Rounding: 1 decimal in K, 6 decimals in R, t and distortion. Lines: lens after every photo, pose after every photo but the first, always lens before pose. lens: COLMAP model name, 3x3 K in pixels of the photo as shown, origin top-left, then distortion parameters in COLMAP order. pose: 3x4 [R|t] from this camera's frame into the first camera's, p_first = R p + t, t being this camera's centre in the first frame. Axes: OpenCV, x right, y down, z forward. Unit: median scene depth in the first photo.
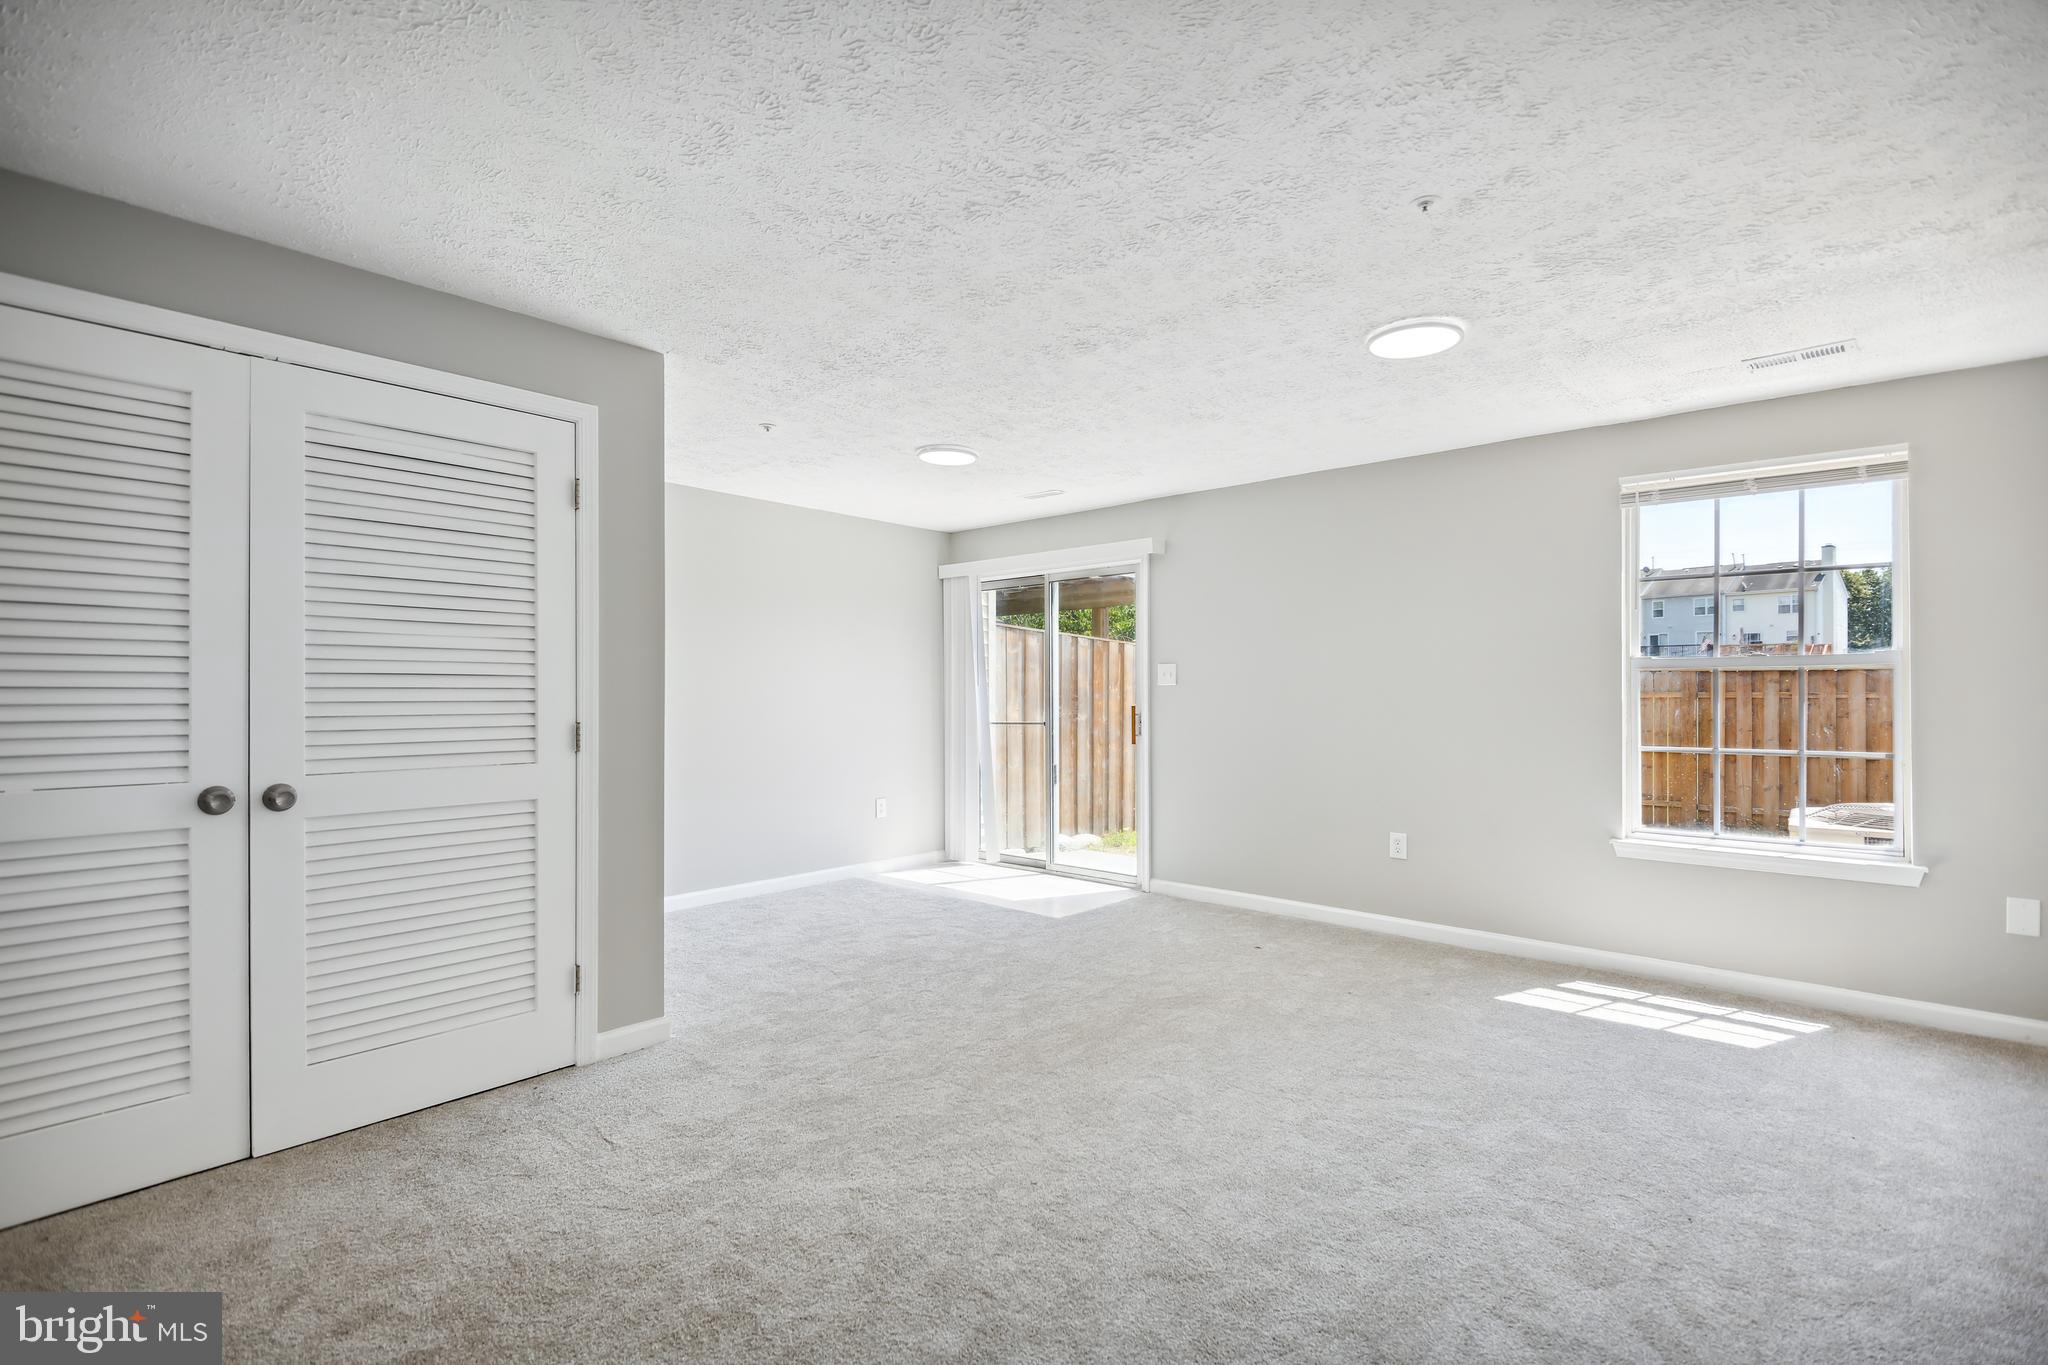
lens RADIAL K [[945.1, 0, 1015.8], [0, 945.1, 690.2], [0, 0, 1]] dist [-0.001703, -0.007710]
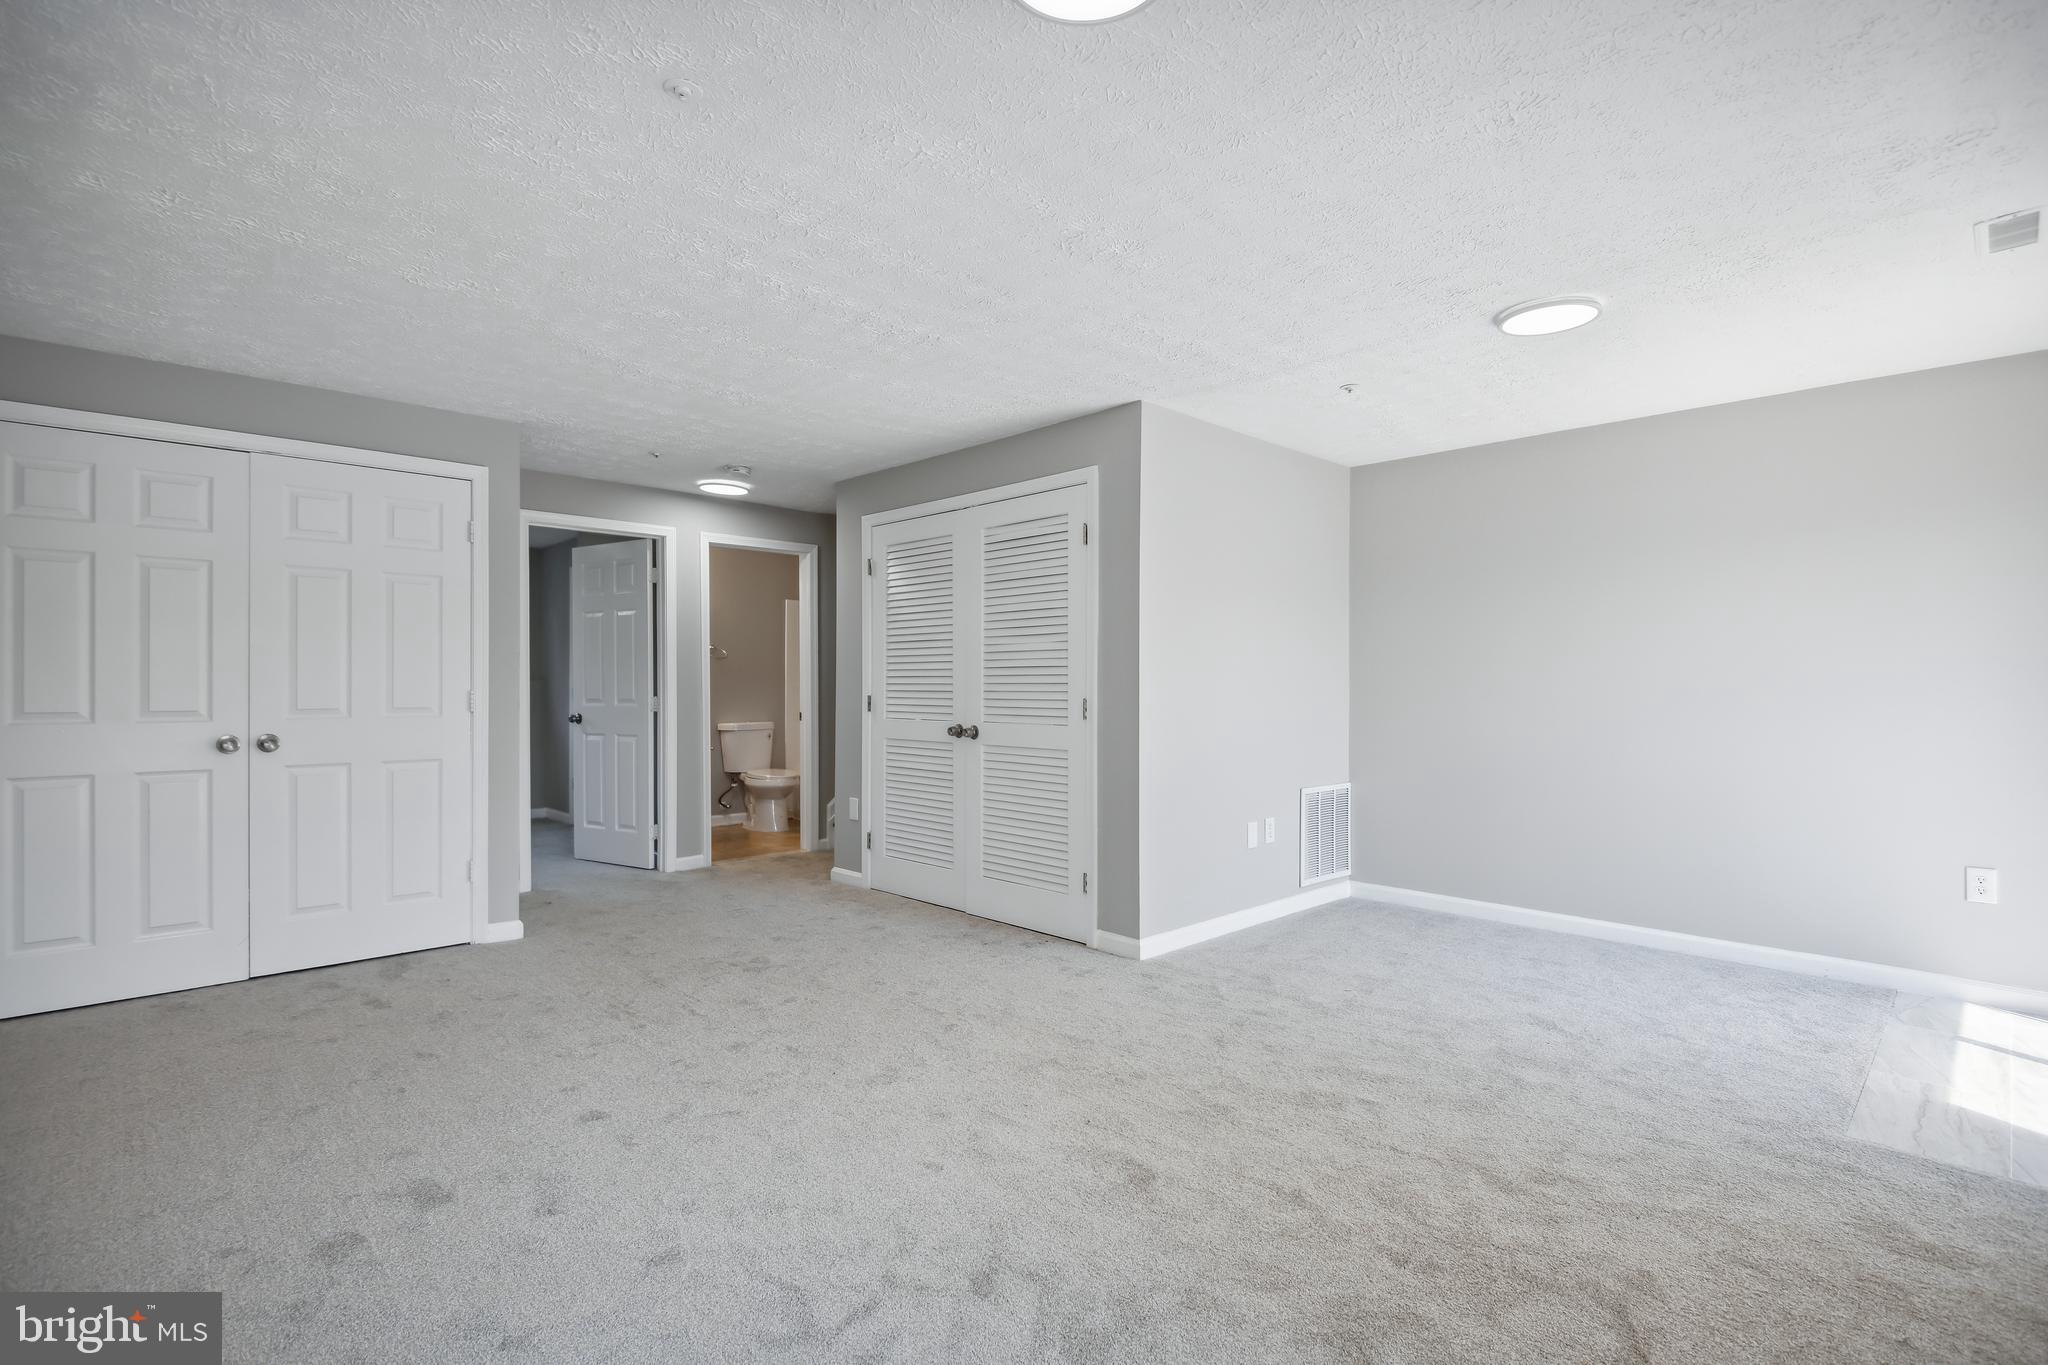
lens RADIAL K [[945.1, 0, 1024.3], [0, 945.1, 696.5], [0, 0, 1]] dist [-0.001703, -0.007710]
pose [[-0.087717, 0.011256, -0.996082, 0.928073], [0.001535, 0.999936, 0.011164, 0.015262], [0.996144, -0.000550, -0.087729, 1.031685]]
